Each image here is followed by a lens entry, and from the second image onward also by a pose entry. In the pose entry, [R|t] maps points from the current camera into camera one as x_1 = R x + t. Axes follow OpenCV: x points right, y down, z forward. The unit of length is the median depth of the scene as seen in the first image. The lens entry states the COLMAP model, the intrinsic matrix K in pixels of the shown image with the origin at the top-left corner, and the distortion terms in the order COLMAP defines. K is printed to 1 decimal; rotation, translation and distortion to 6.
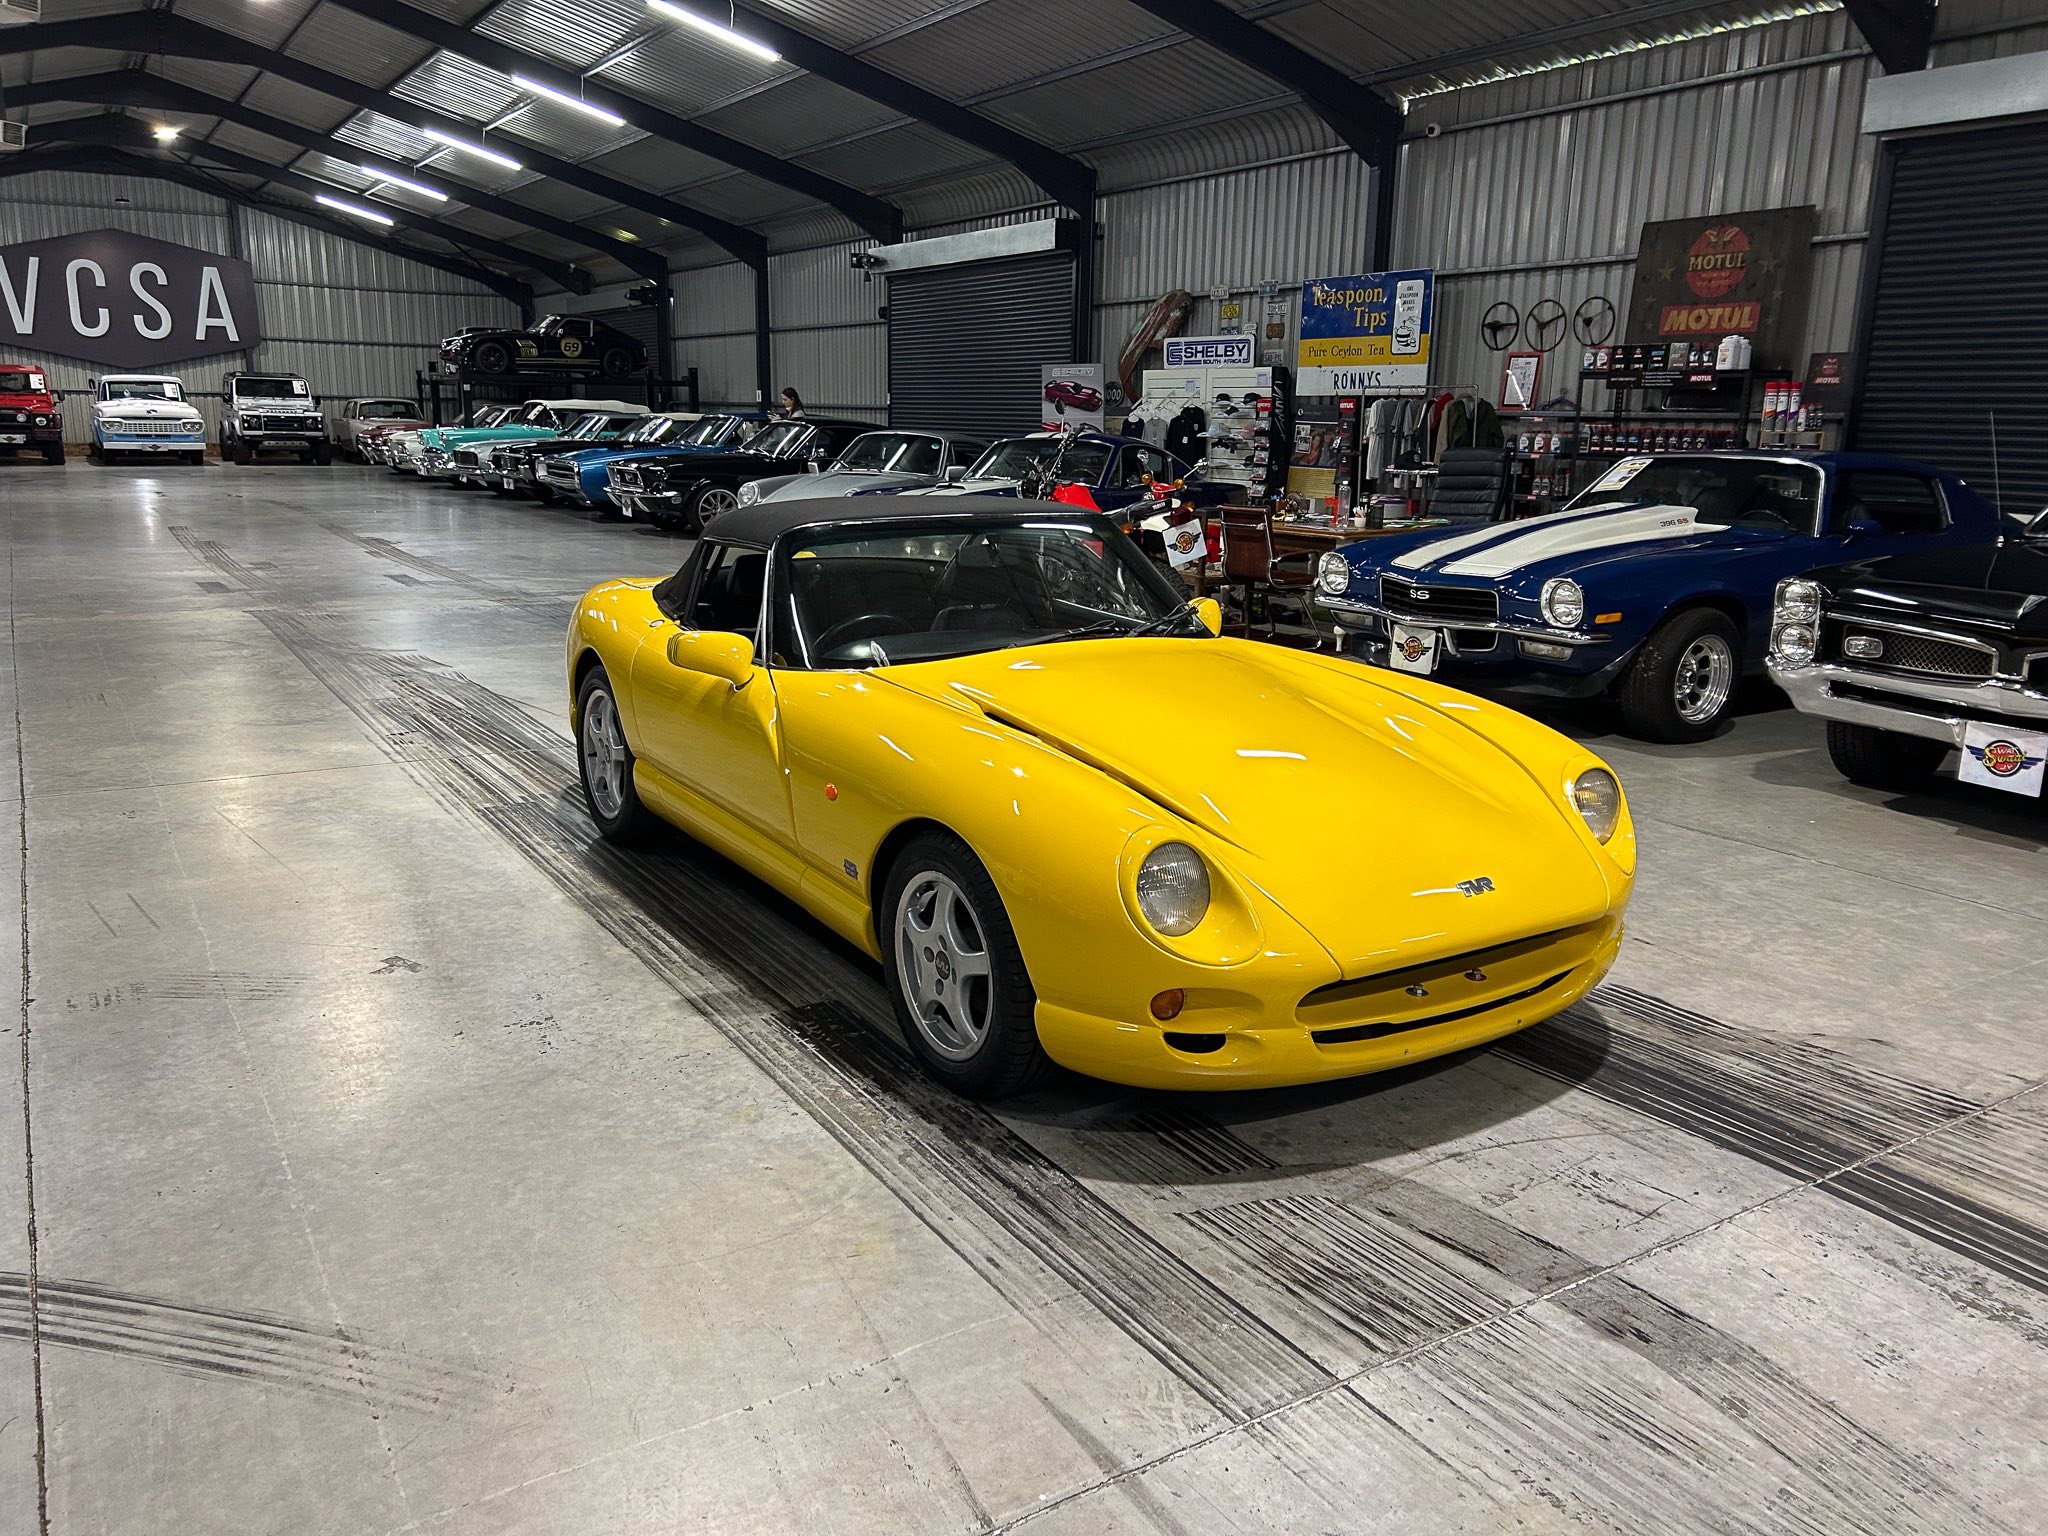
lens RADIAL K [[1539.1, 0, 1011.7], [0, 1539.1, 755.4], [0, 0, 1]] dist [0.052096, -0.055520]
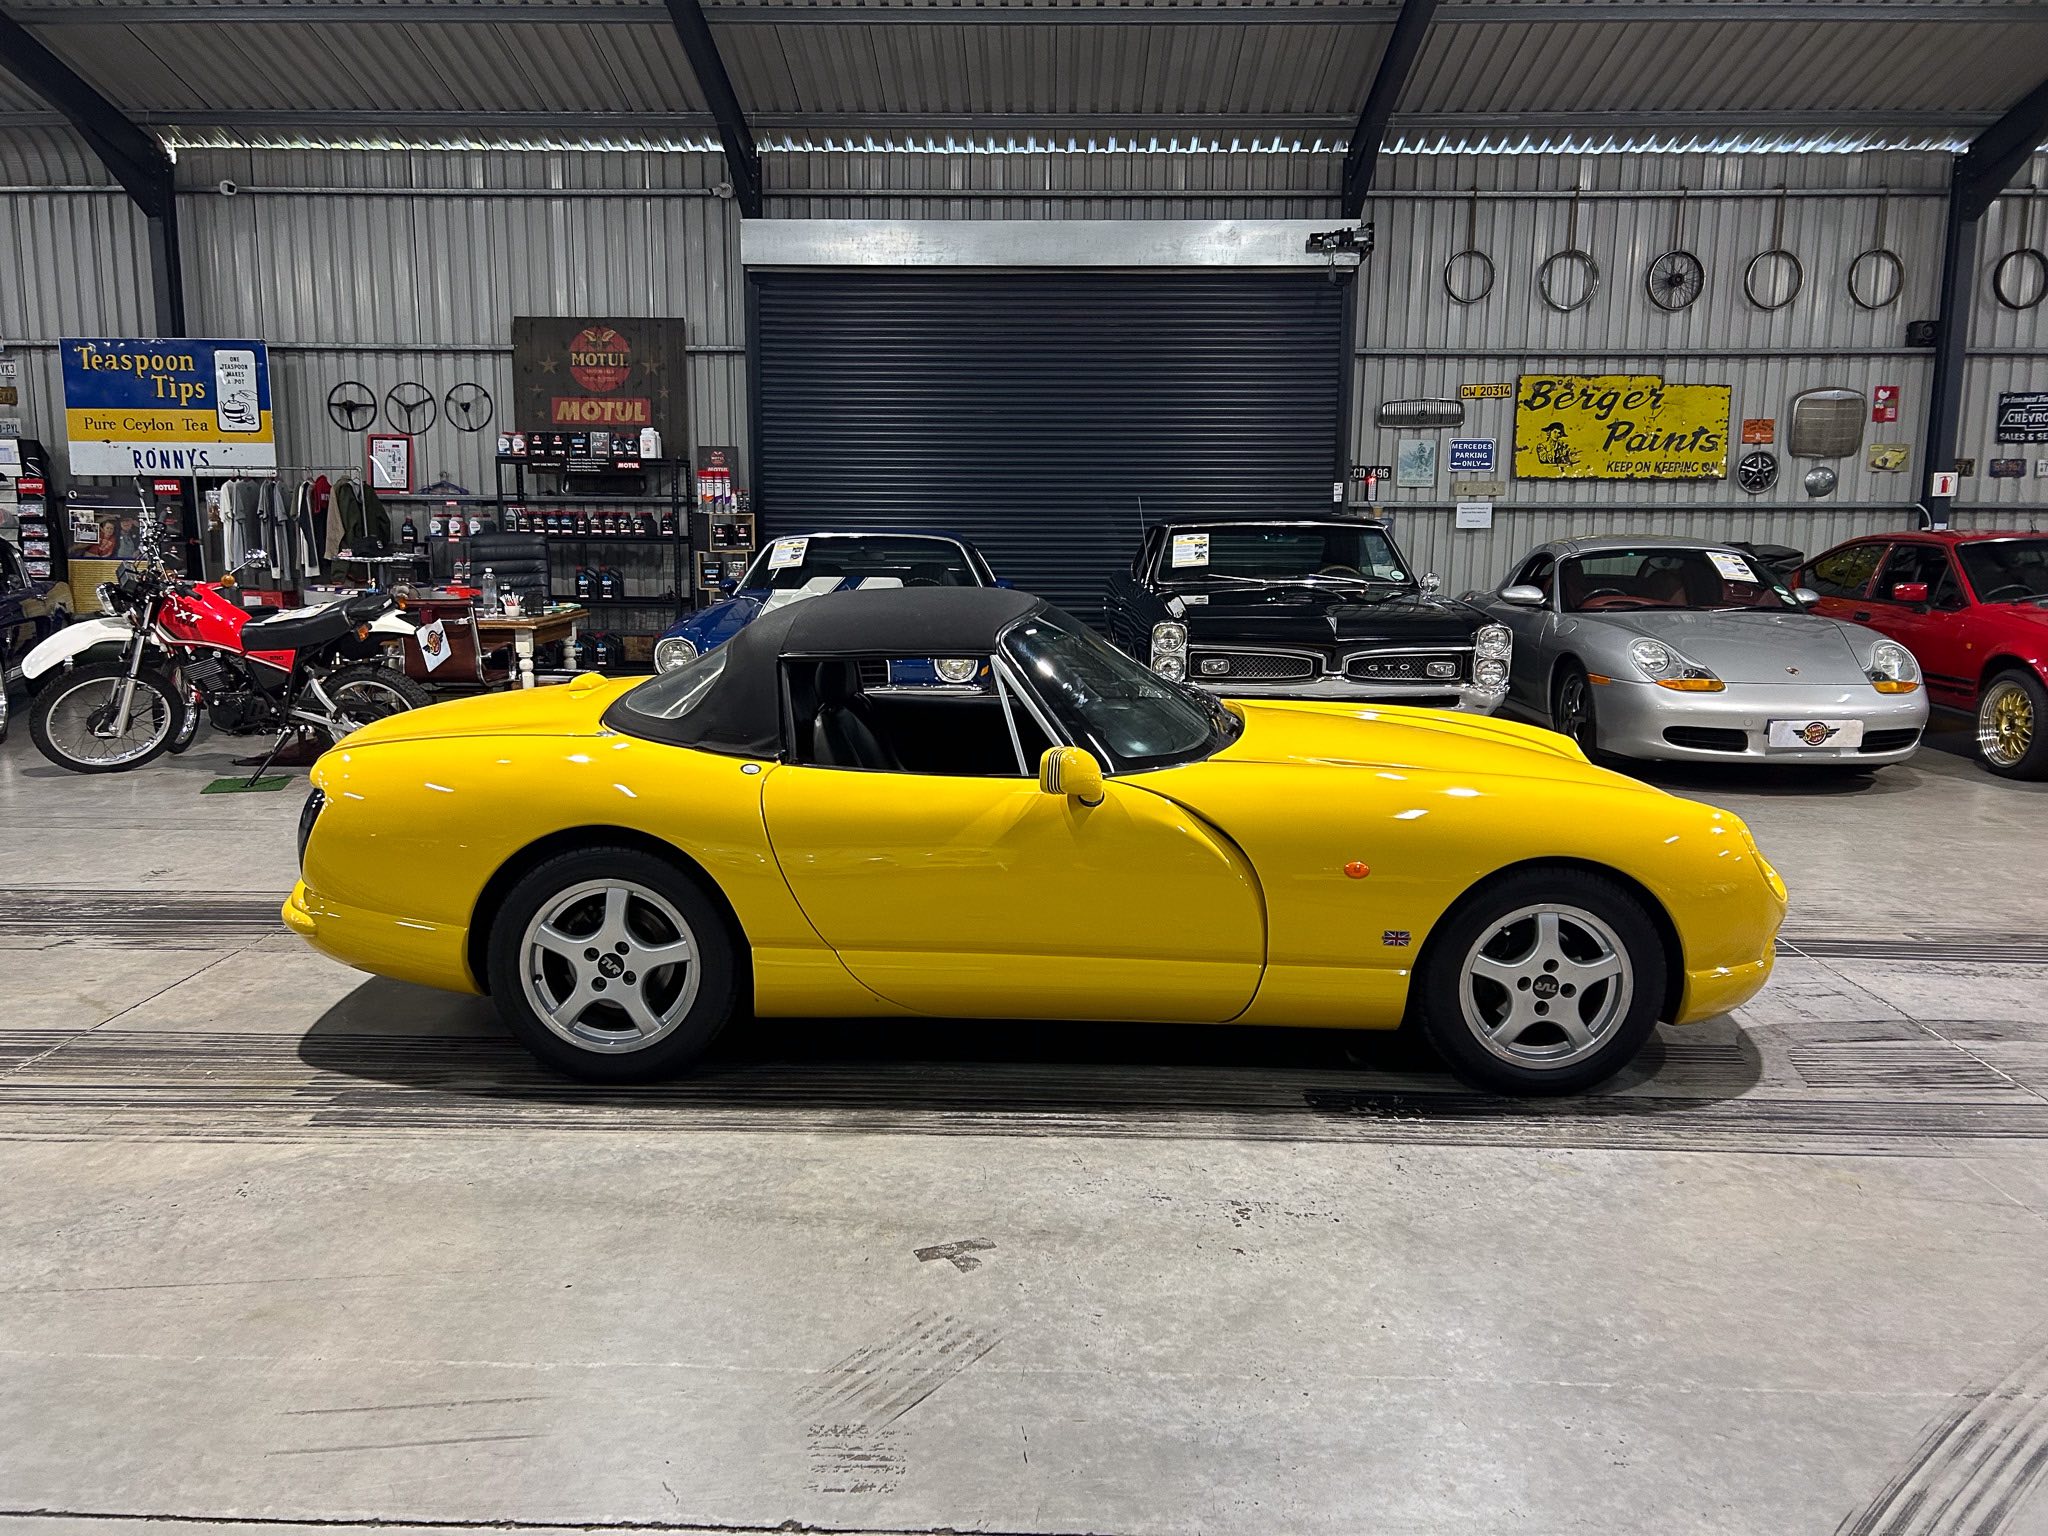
lens RADIAL K [[1539.1, 0, 1025.9], [0, 1539.1, 752.5], [0, 0, 1]] dist [0.052096, -0.055520]
pose [[0.552329, -0.141448, 0.821538, -0.677619], [0.184922, 0.981736, 0.044705, -0.087892], [-0.812857, 0.127228, 0.568398, 0.381376]]
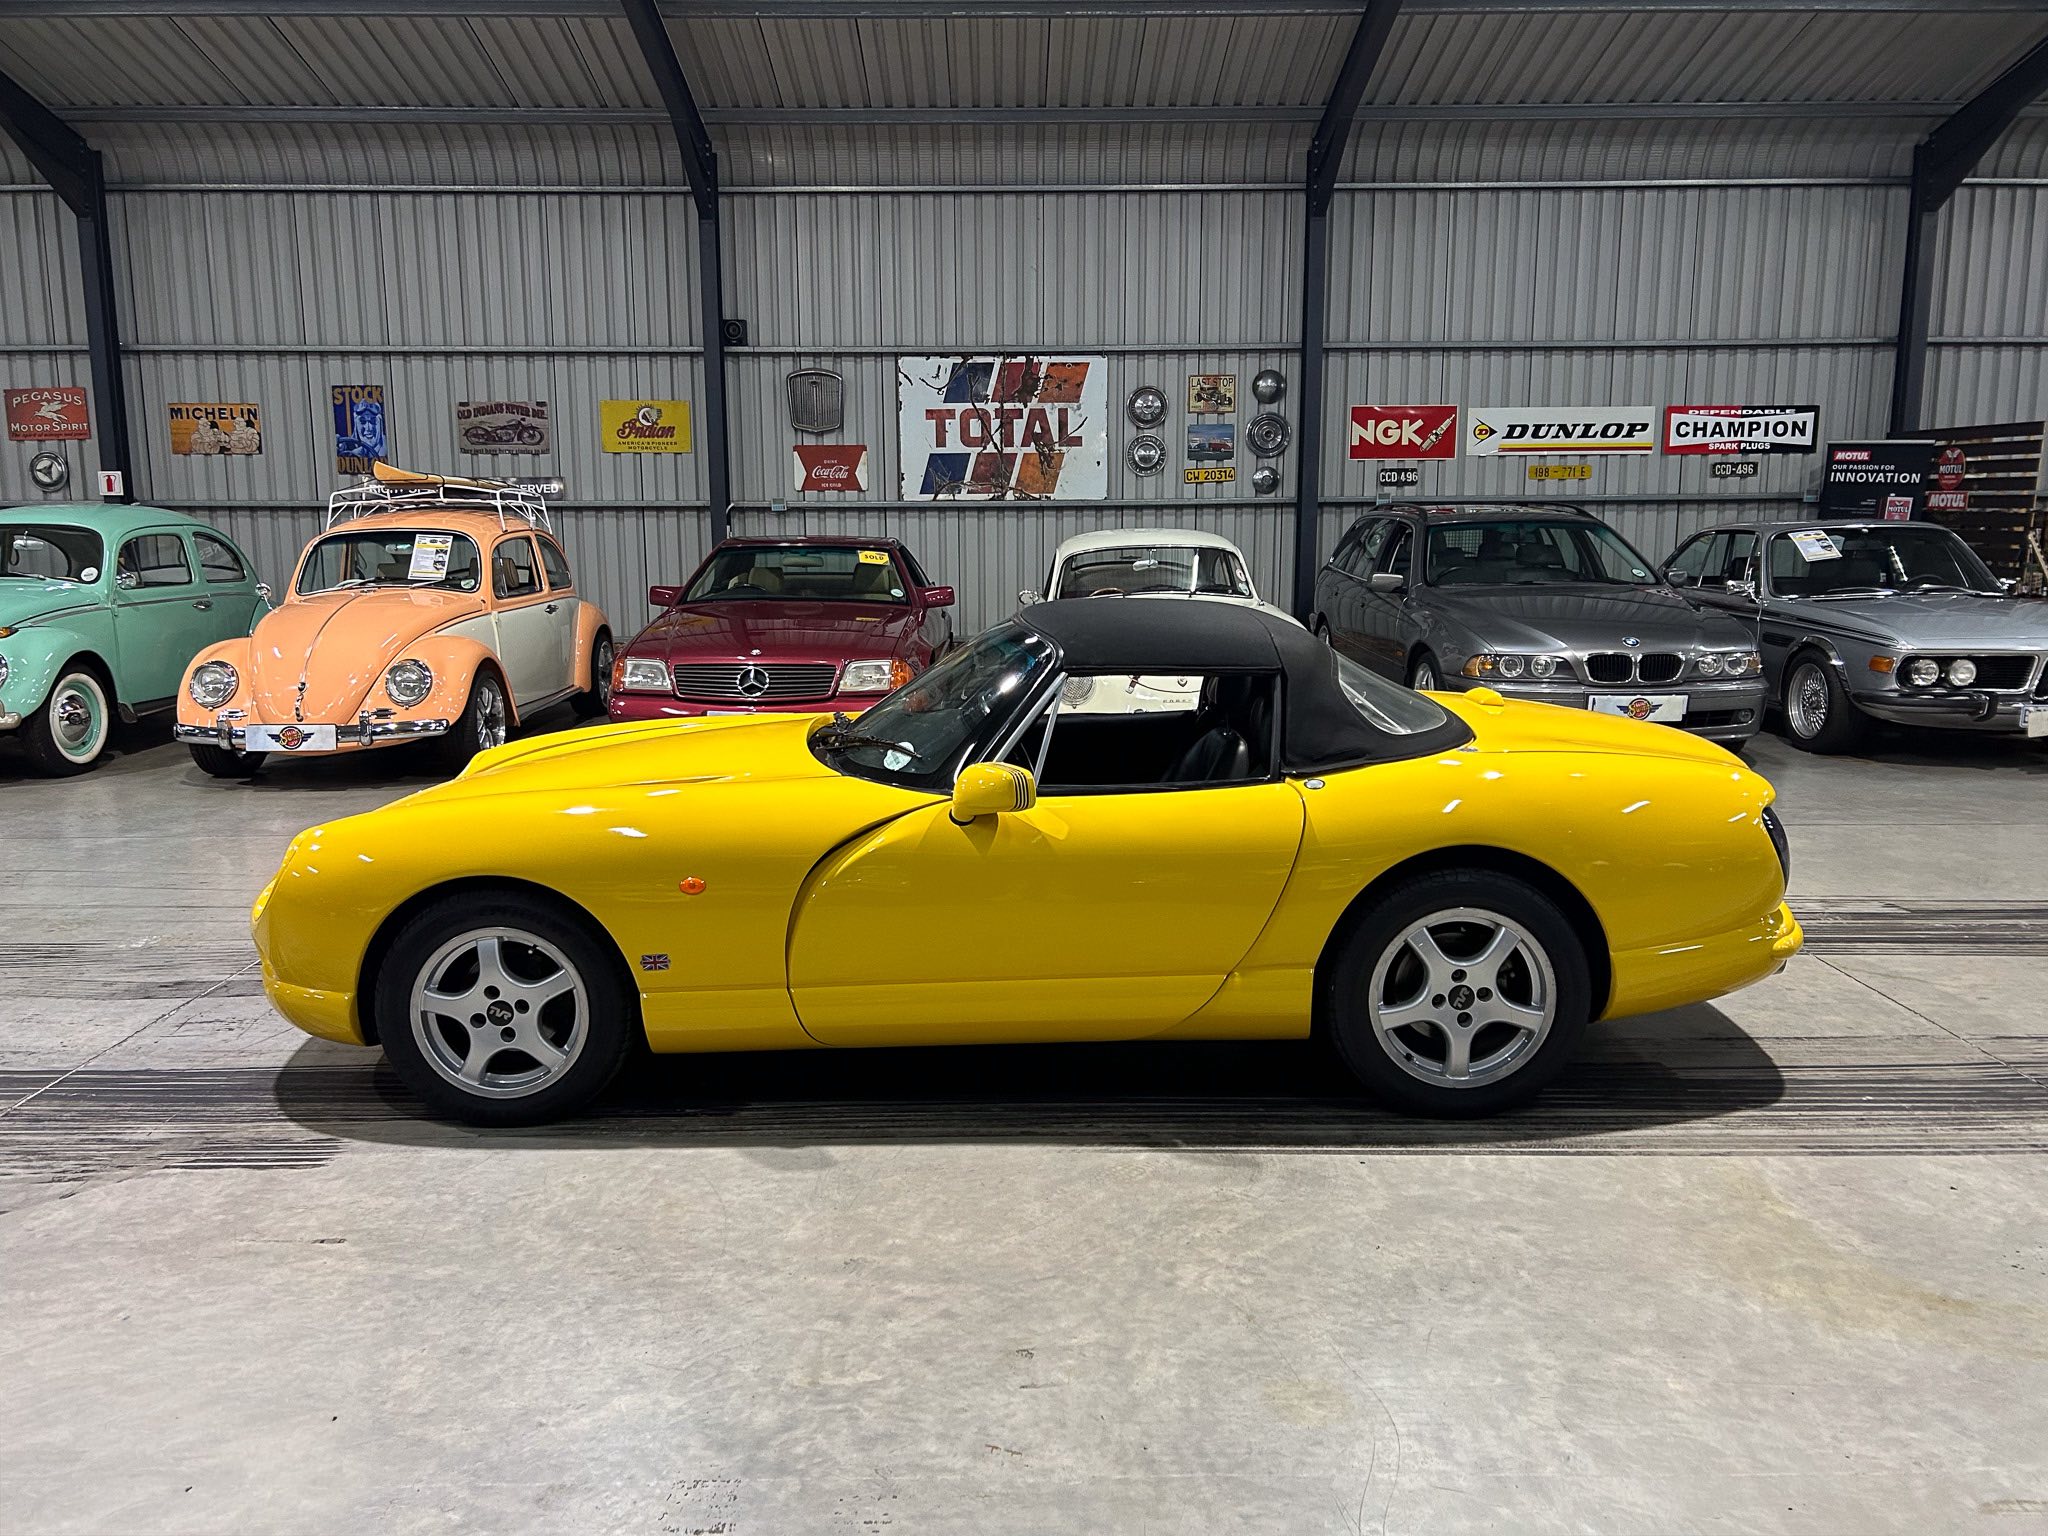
lens RADIAL K [[1539.1, 0, 1022.5], [0, 1539.1, 747.0], [0, 0, 1]] dist [0.052096, -0.055520]
pose [[-0.525488, 0.118701, -0.842480, 0.631437], [-0.188663, 0.949310, 0.251429, -0.256635], [0.829620, 0.291067, -0.476457, 1.195930]]
